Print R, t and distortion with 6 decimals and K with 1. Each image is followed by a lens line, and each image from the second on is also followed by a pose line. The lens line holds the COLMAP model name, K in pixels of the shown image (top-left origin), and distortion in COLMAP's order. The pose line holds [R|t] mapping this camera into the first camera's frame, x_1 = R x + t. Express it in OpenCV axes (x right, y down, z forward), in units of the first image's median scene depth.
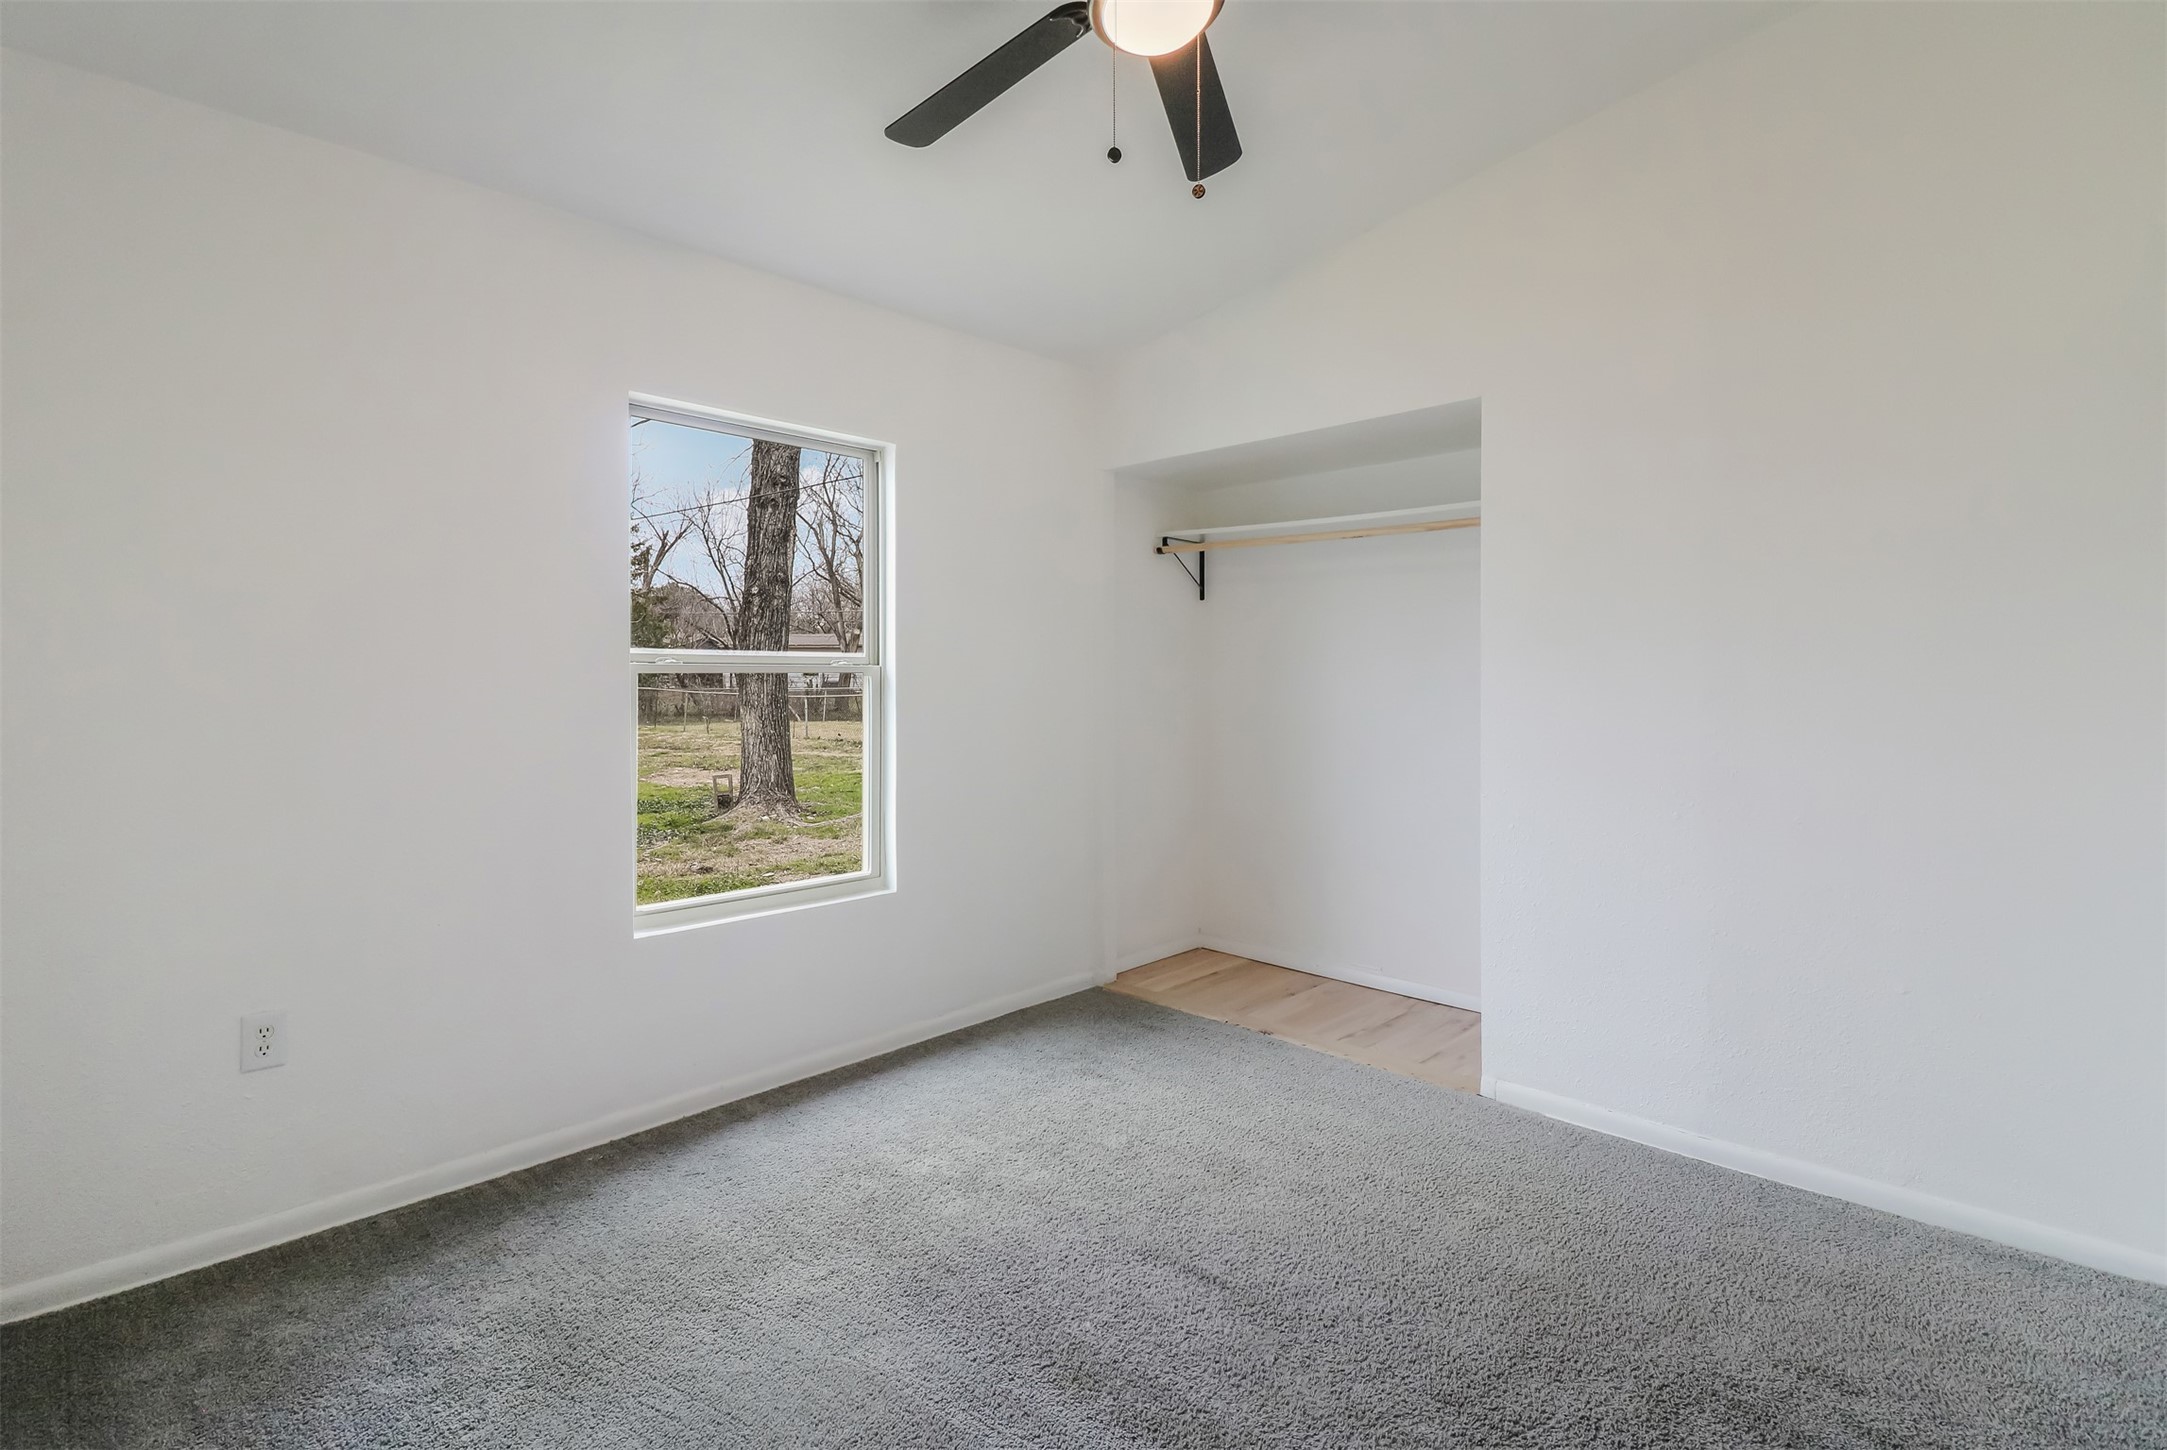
lens RADIAL K [[1039.8, 0, 1075.9], [0, 1039.8, 687.4], [0, 0, 1]] dist [-0.001856, -0.009976]
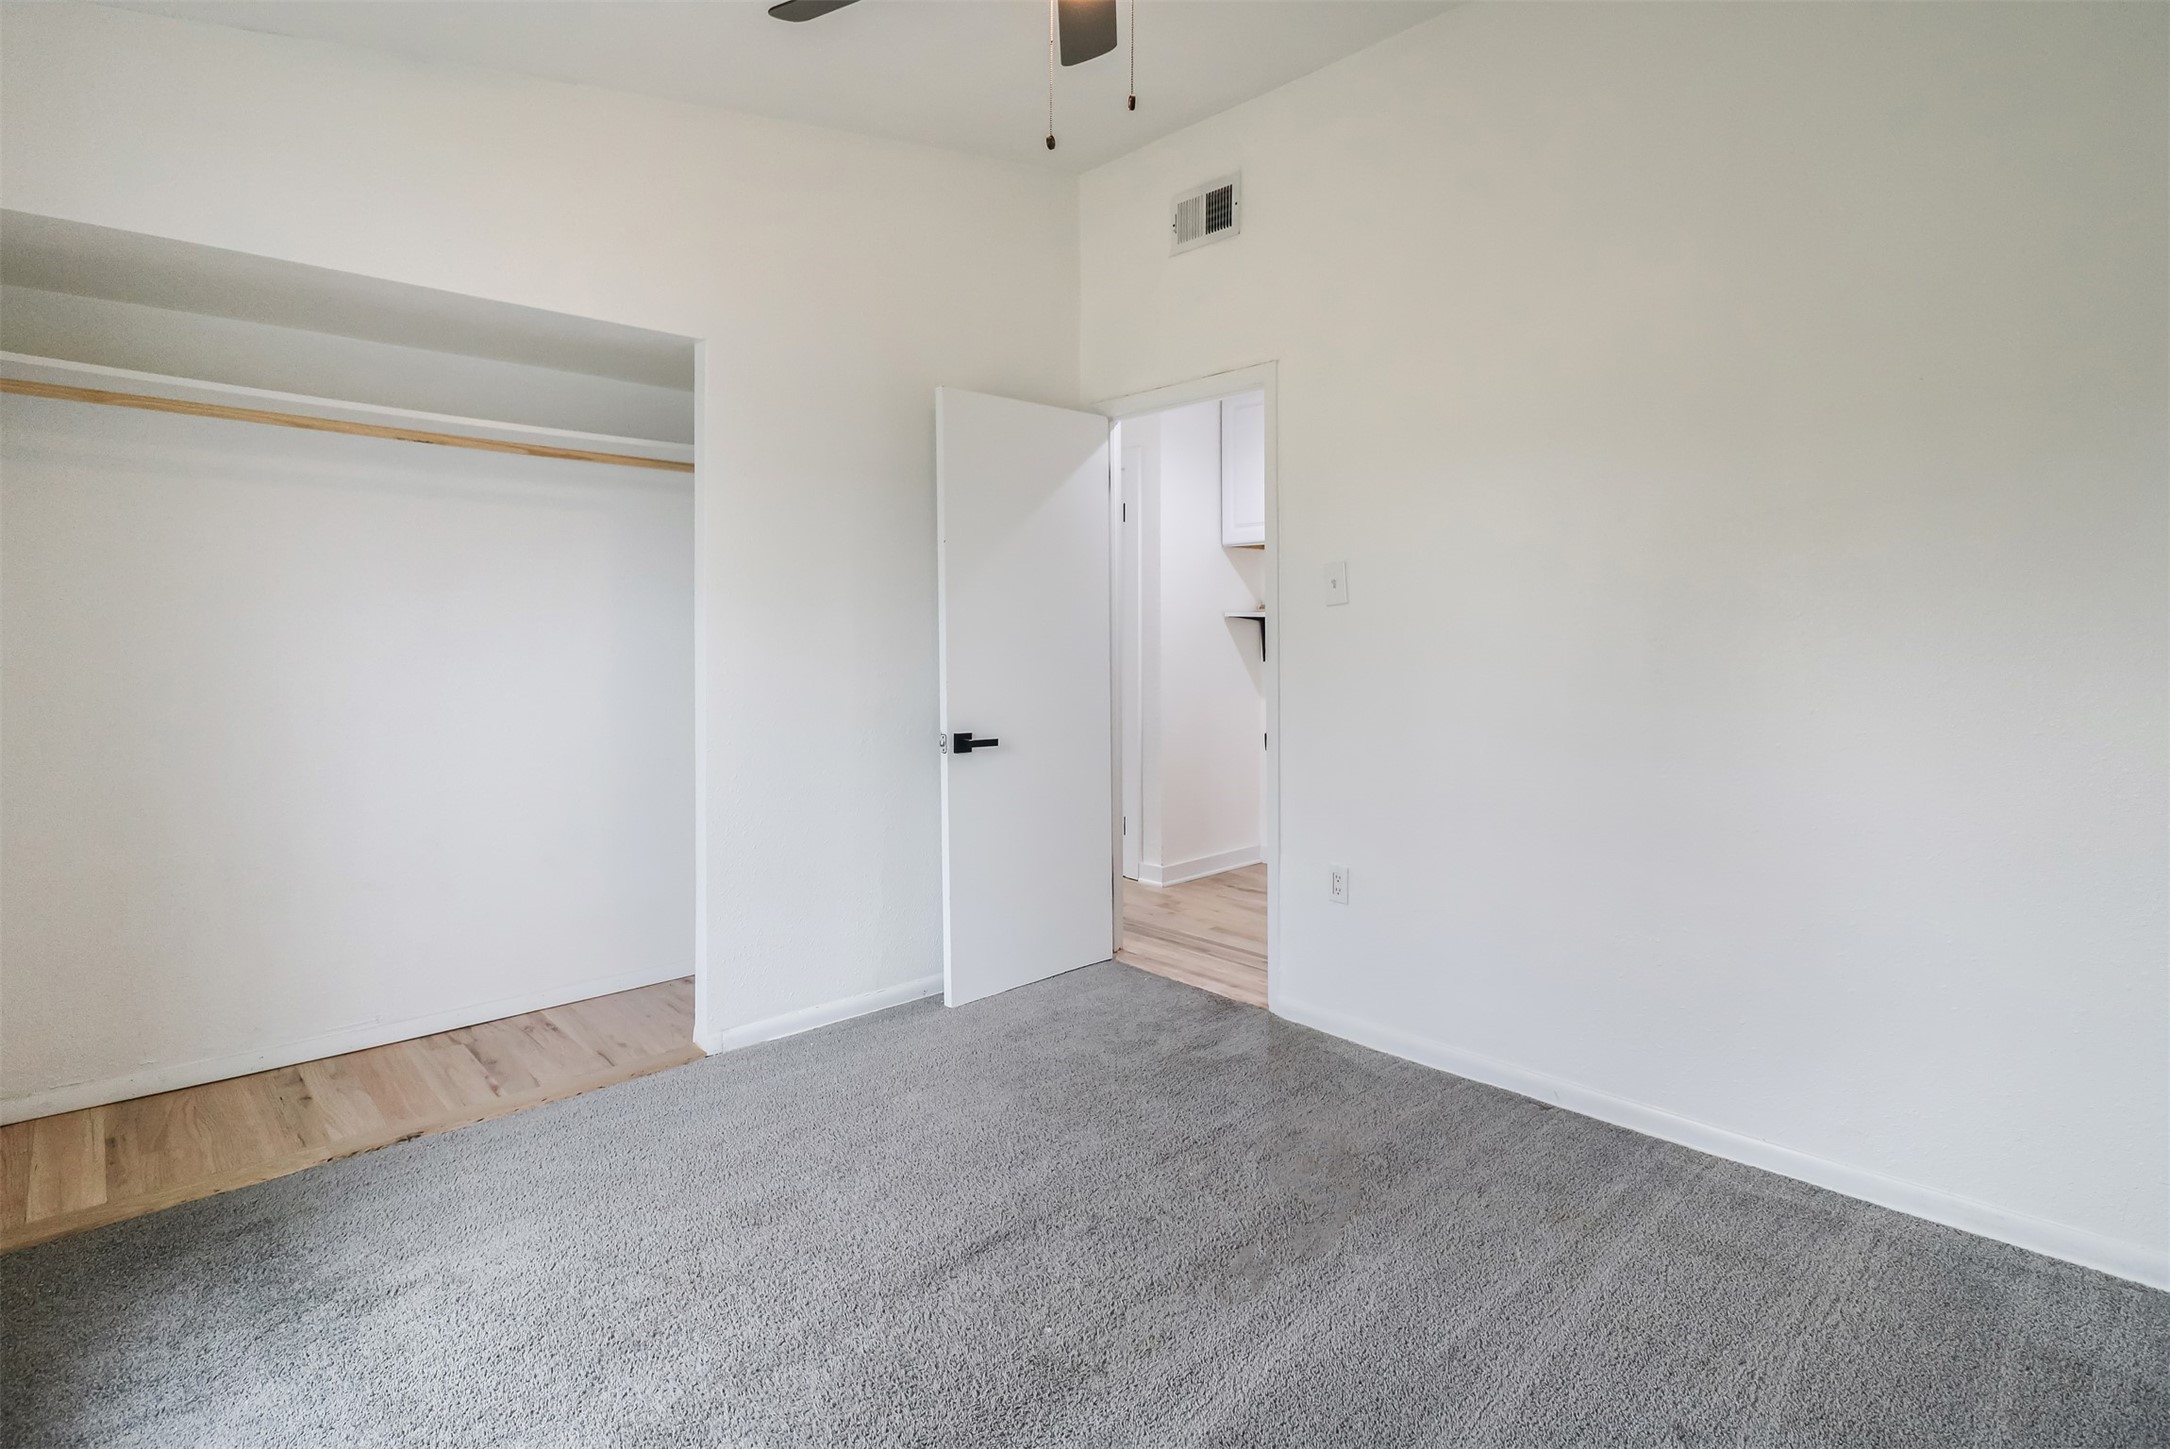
lens RADIAL K [[1041.2, 0, 1077.4], [0, 1041.2, 686.8], [0, 0, 1]] dist [-0.001856, -0.009976]
pose [[0.041716, -0.039075, 0.998365, -0.556091], [0.017353, 0.999113, 0.038379, 0.012799], [-0.998979, 0.015724, 0.042357, 0.597502]]
